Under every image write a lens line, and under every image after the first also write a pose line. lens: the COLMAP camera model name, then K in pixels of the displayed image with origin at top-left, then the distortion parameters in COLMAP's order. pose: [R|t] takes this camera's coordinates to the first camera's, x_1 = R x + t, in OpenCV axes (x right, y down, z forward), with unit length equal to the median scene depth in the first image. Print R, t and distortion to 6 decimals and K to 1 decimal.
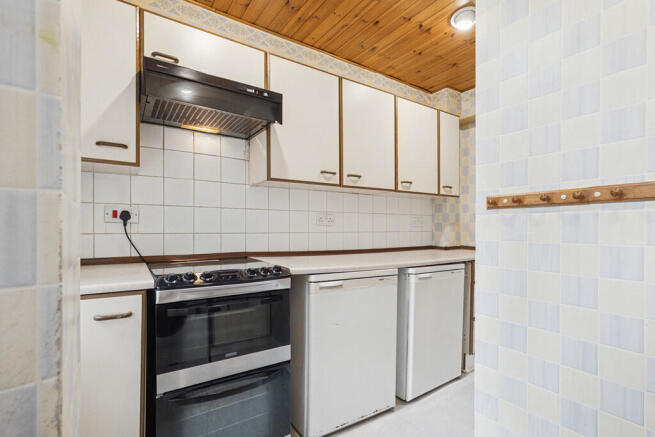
lens RADIAL K [[305.9, 0, 323.1], [0, 305.9, 222.6], [0, 0, 1]] dist [-0.014979, 0.001744]
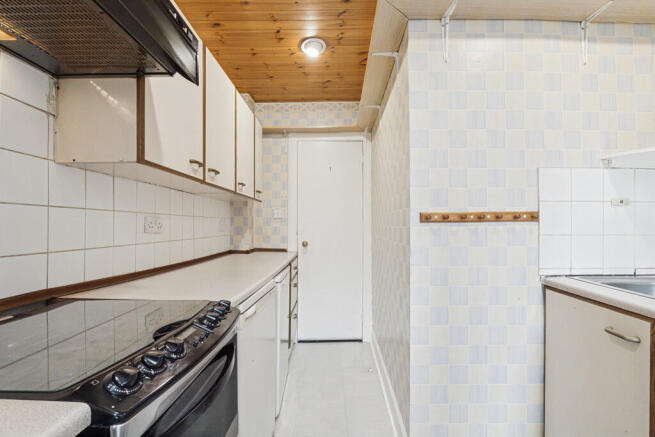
lens RADIAL K [[305.9, 0, 325.5], [0, 305.9, 213.2], [0, 0, 1]] dist [-0.014979, 0.001744]
pose [[0.567818, 0.029929, 0.822610, -0.406326], [-0.008499, 0.999499, -0.030499, -0.021209], [-0.823110, 0.010326, 0.567788, 0.315954]]
